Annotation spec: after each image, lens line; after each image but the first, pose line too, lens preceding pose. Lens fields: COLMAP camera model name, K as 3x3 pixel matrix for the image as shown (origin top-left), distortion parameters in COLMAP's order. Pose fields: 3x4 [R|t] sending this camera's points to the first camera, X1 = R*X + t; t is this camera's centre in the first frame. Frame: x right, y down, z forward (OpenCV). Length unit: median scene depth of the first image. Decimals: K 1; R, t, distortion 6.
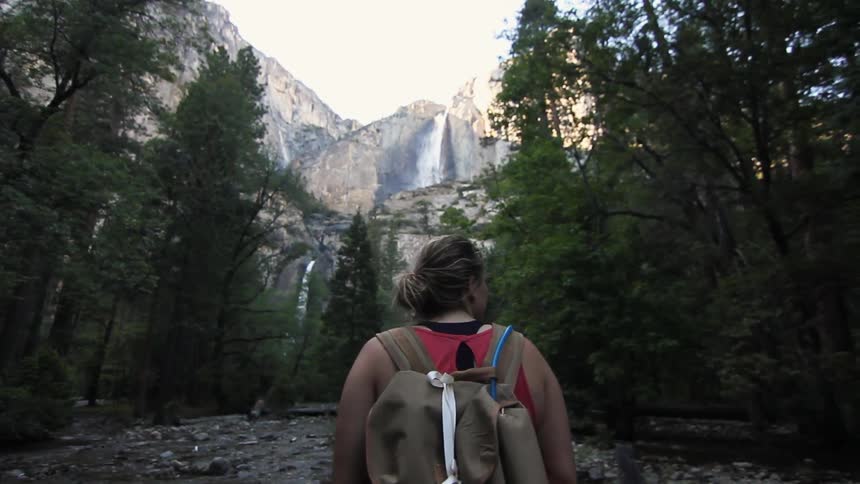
lens RADIAL K [[453.6, 0, 430.0], [0, 453.6, 242.0], [0, 0, 1]] dist [0.002501, 0.000446]
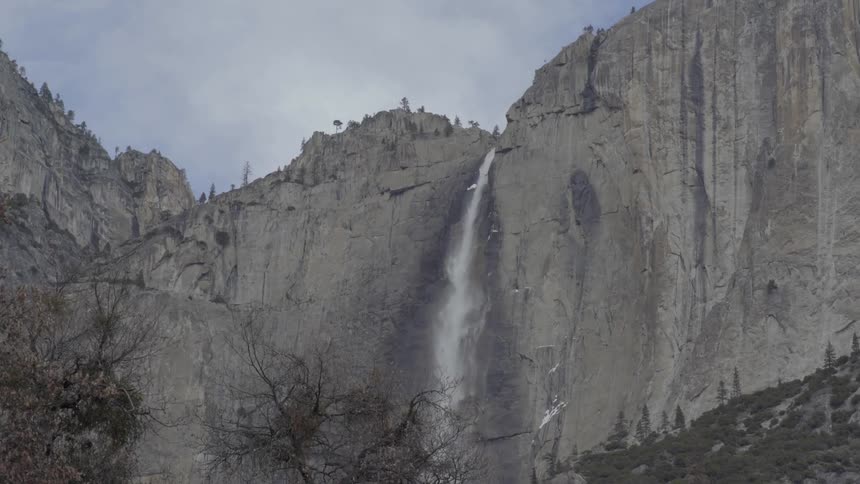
lens RADIAL K [[2078.8, 0, 430.0], [0, 2078.8, 242.0], [0, 0, 1]] dist [-0.043608, -0.161789]
pose [[0.997603, -0.003199, -0.069121, 0.085543], [-0.007777, 0.987419, -0.157932, -0.057768], [0.068756, 0.158091, 0.985028, -0.158186]]
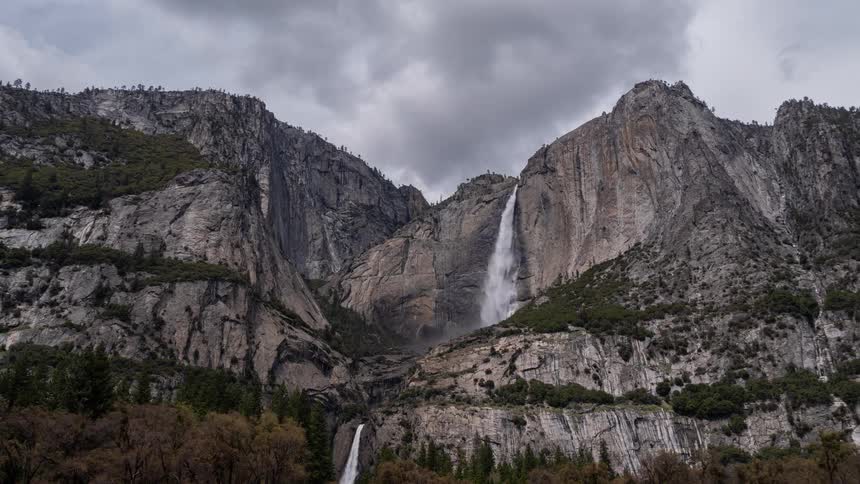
lens RADIAL K [[725.8, 0, 430.0], [0, 725.8, 242.0], [0, 0, 1]] dist [-0.049512, 0.011873]
pose [[0.980958, -0.078152, -0.177800, 0.112319], [0.066871, 0.995401, -0.068588, -0.114631], [0.182343, 0.055392, 0.981673, -0.326177]]
